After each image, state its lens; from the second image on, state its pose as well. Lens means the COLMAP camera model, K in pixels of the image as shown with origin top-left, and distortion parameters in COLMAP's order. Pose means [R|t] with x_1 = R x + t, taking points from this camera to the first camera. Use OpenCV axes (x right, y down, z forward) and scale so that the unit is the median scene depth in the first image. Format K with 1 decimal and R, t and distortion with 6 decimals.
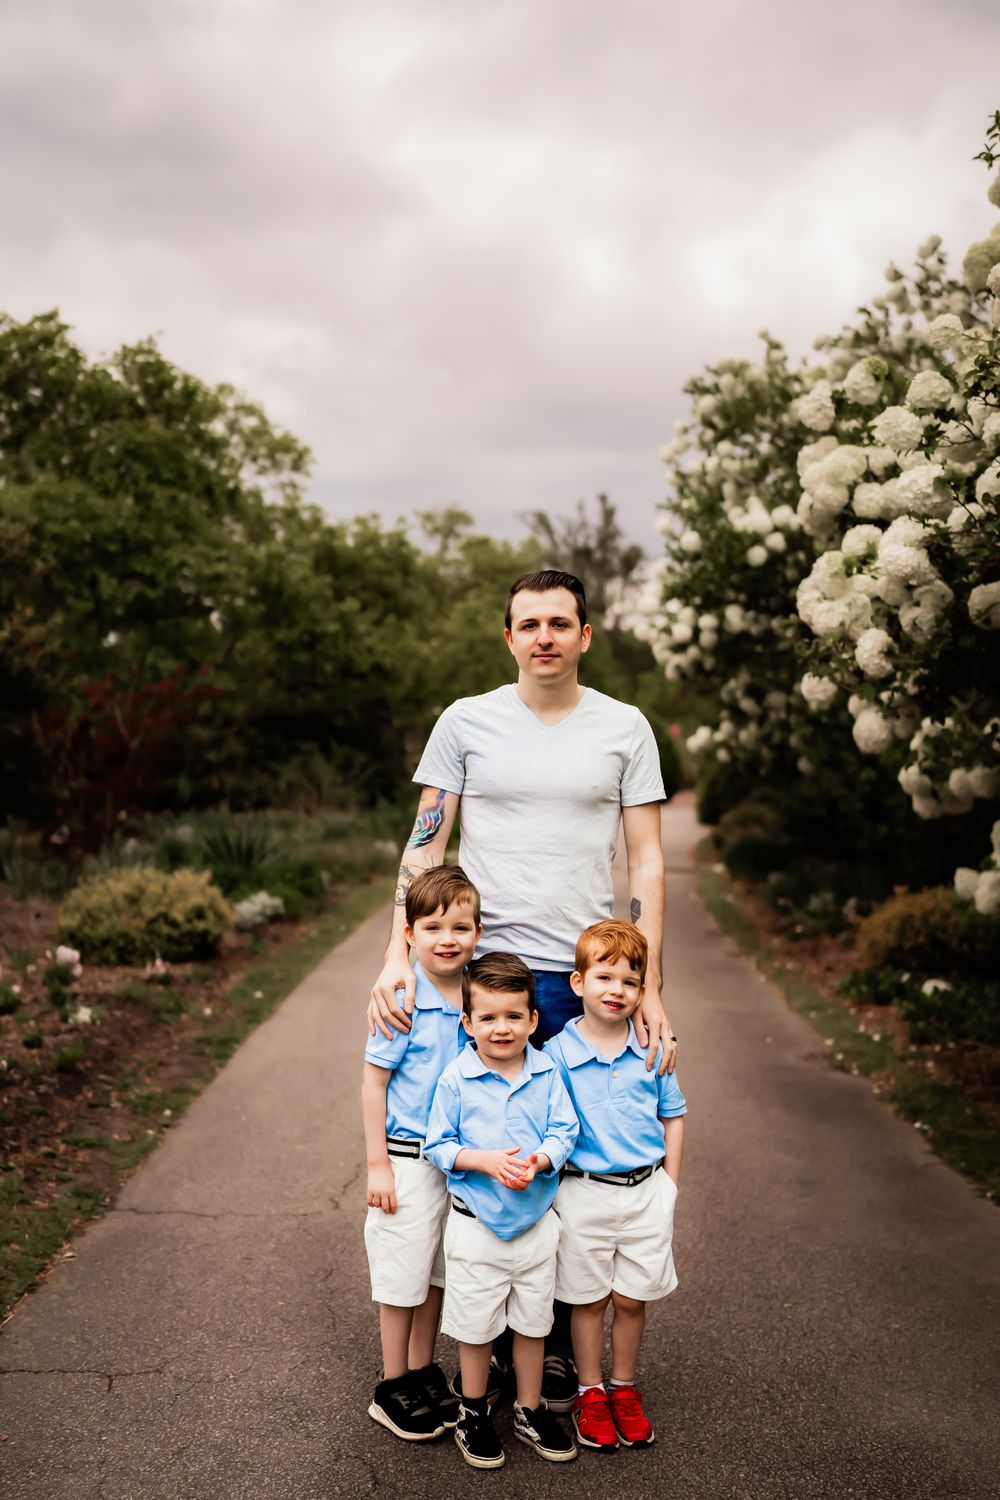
lens RADIAL K [[1468.6, 0, 459.8], [0, 1468.6, 760.8], [0, 0, 1]] dist [0.015426, 0.016042]
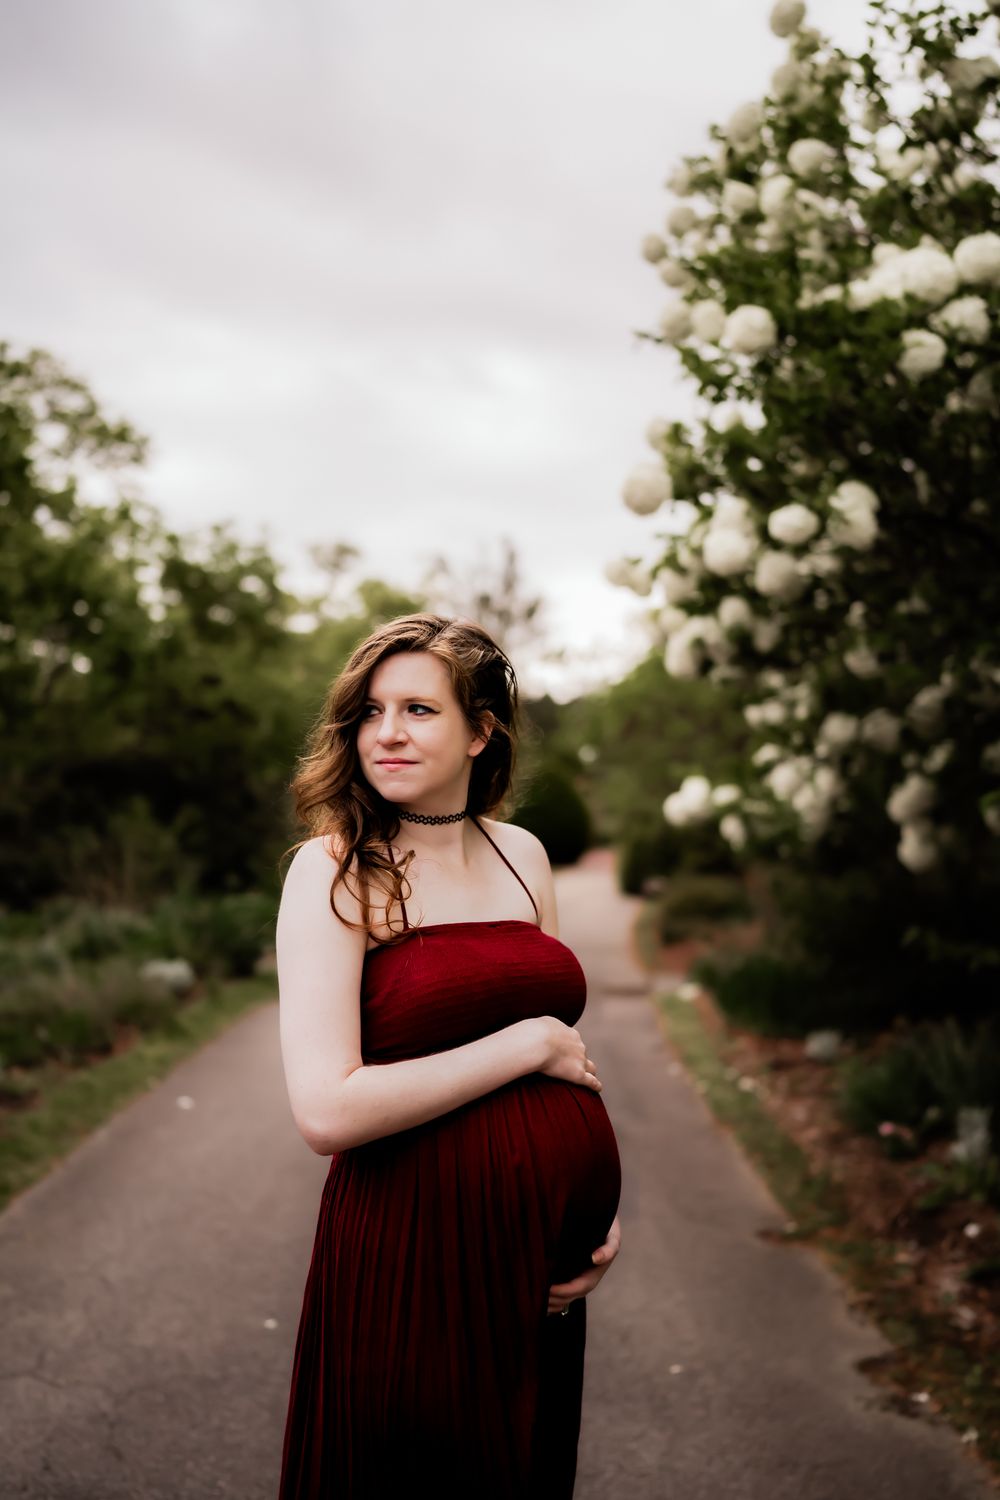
lens RADIAL K [[1361.0, 0, 502.0], [0, 1361.0, 803.1], [0, 0, 1]] dist [-0.087359, 0.000817]
pose [[0.995272, 0.001851, 0.097114, 0.049223], [-0.001124, 0.999971, -0.007534, -0.011878], [-0.097125, 0.007390, 0.995245, 0.607072]]
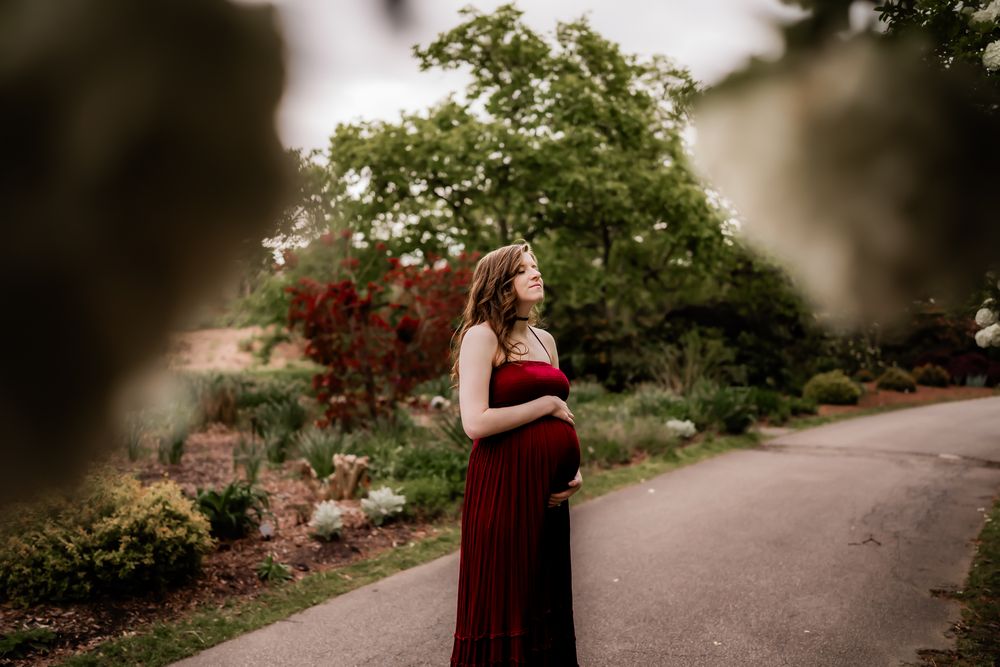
lens RADIAL K [[883.9, 0, 496.6], [0, 883.9, 328.0], [0, 0, 1]] dist [0.016374, 0.014890]
pose [[0.903046, 0.028281, -0.428613, 0.135675], [-0.032765, 0.999458, -0.003085, -0.009997], [0.428293, 0.016829, 0.903483, 0.529676]]
